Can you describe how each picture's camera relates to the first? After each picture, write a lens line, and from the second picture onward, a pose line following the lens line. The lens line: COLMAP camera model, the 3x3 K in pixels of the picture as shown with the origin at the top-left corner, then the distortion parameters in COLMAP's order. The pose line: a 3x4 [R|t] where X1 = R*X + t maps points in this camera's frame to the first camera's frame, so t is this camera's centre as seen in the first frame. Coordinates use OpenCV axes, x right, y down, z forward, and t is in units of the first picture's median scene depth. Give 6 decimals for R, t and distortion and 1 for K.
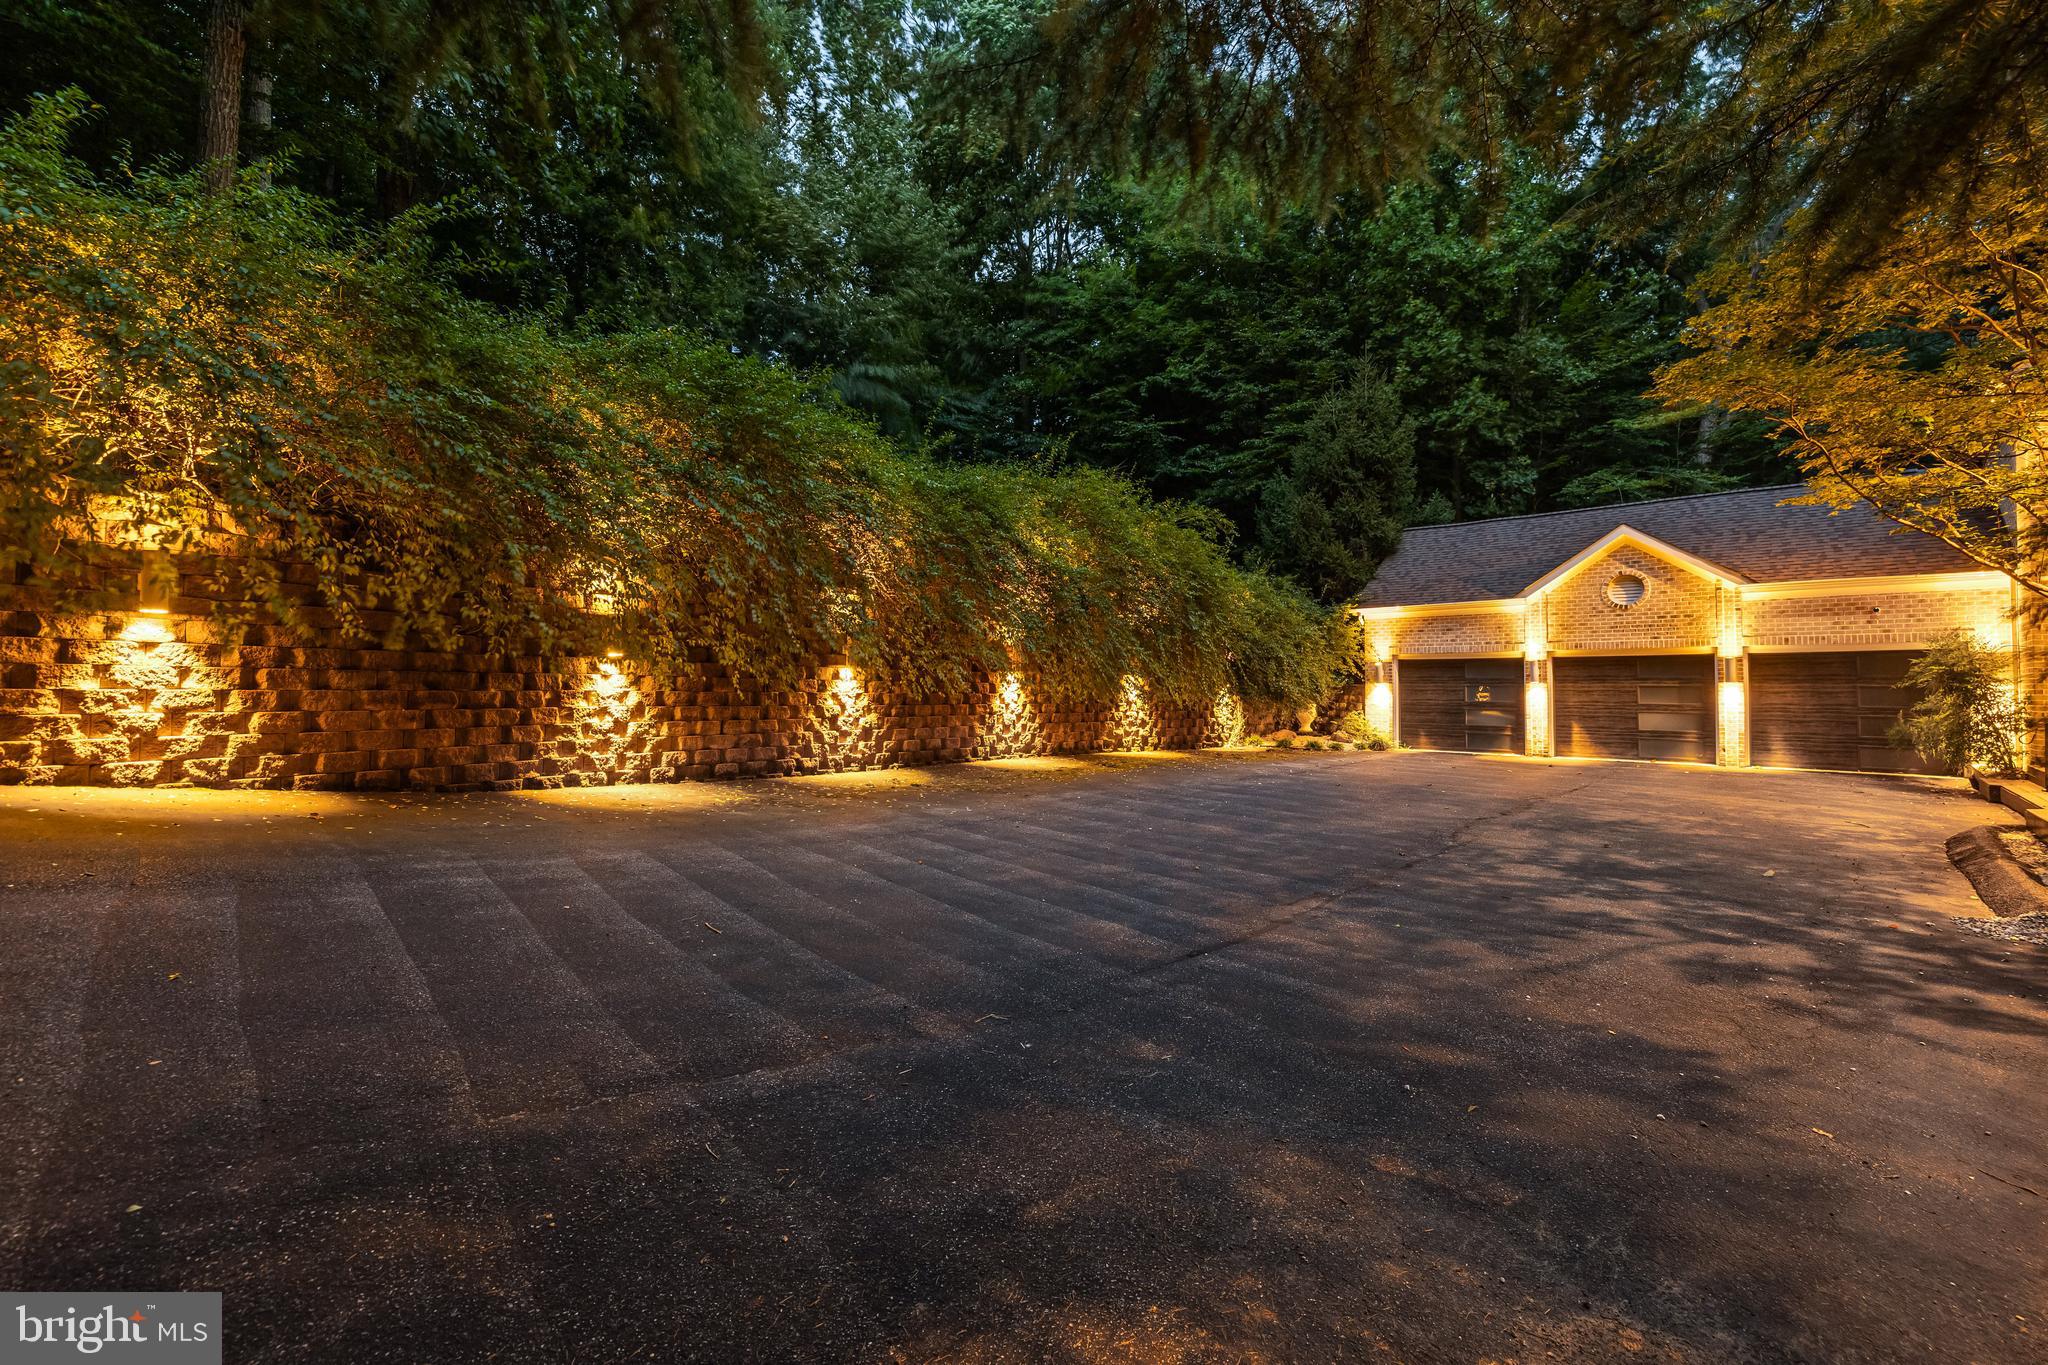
lens RADIAL K [[856.0, 0, 1013.3], [0, 856.0, 664.8], [0, 0, 1]] dist [0.001479, -0.000126]
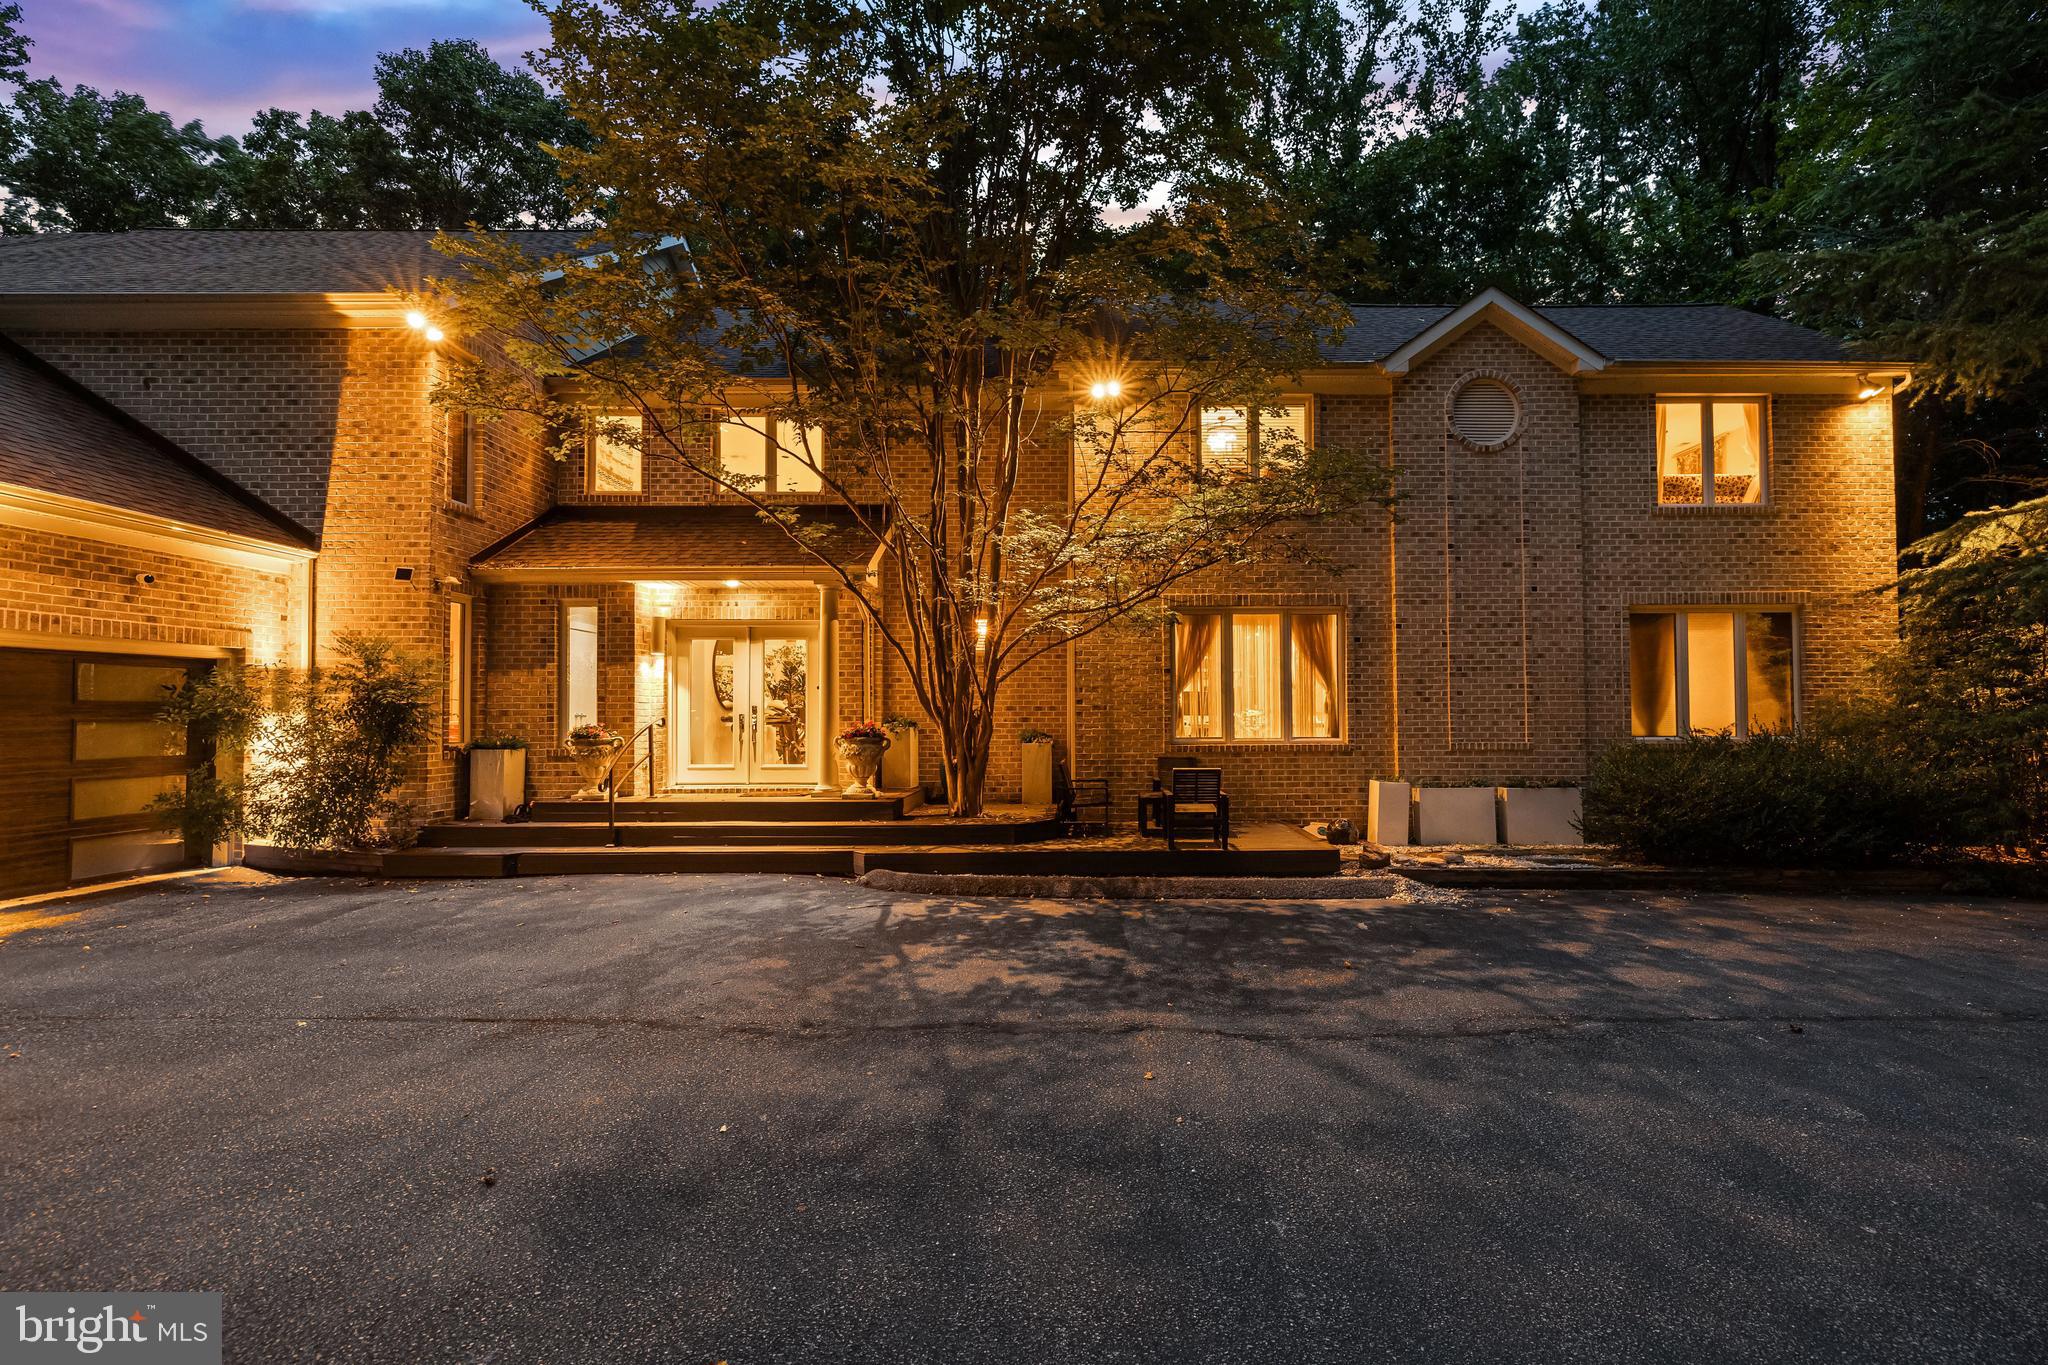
lens RADIAL K [[877.0, 0, 1064.4], [0, 877.0, 709.5], [0, 0, 1]] dist [-0.000461, -0.000131]
pose [[-0.691059, 0.003931, 0.722788, 0.185555], [-0.021490, 0.999431, -0.025983, 0.017374], [-0.722479, -0.033488, -0.690581, 0.837192]]
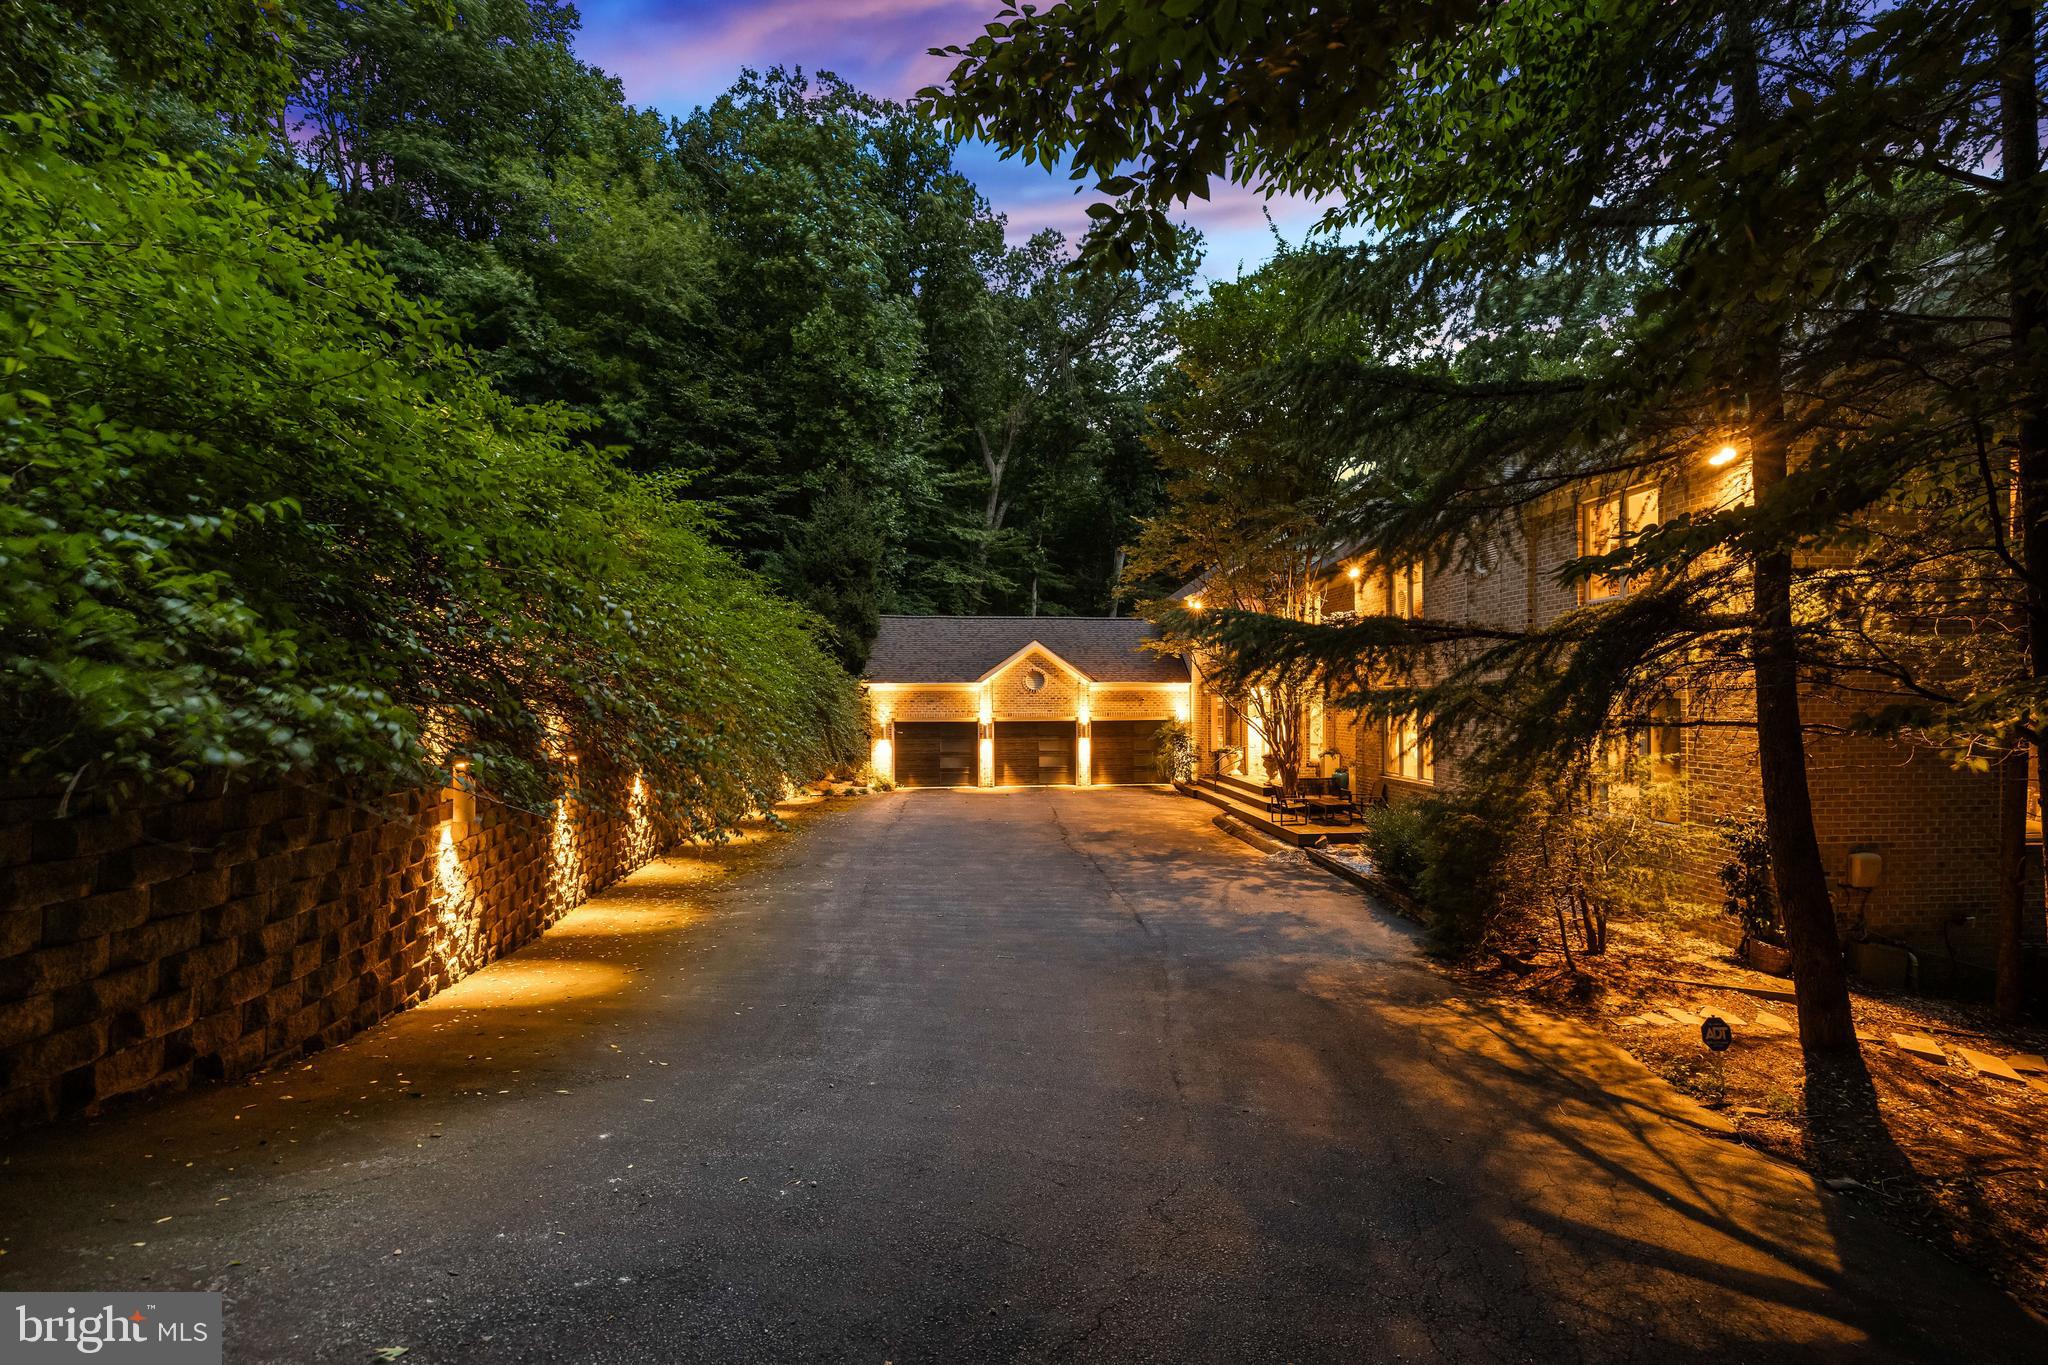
lens RADIAL K [[877.0, 0, 1064.4], [0, 877.0, 709.5], [0, 0, 1]] dist [-0.000461, -0.000131]
pose [[0.648312, -0.018541, 0.761149, -0.512675], [-0.014864, 0.999205, 0.037001, -0.096949], [-0.761230, -0.035302, 0.647521, -0.111601]]
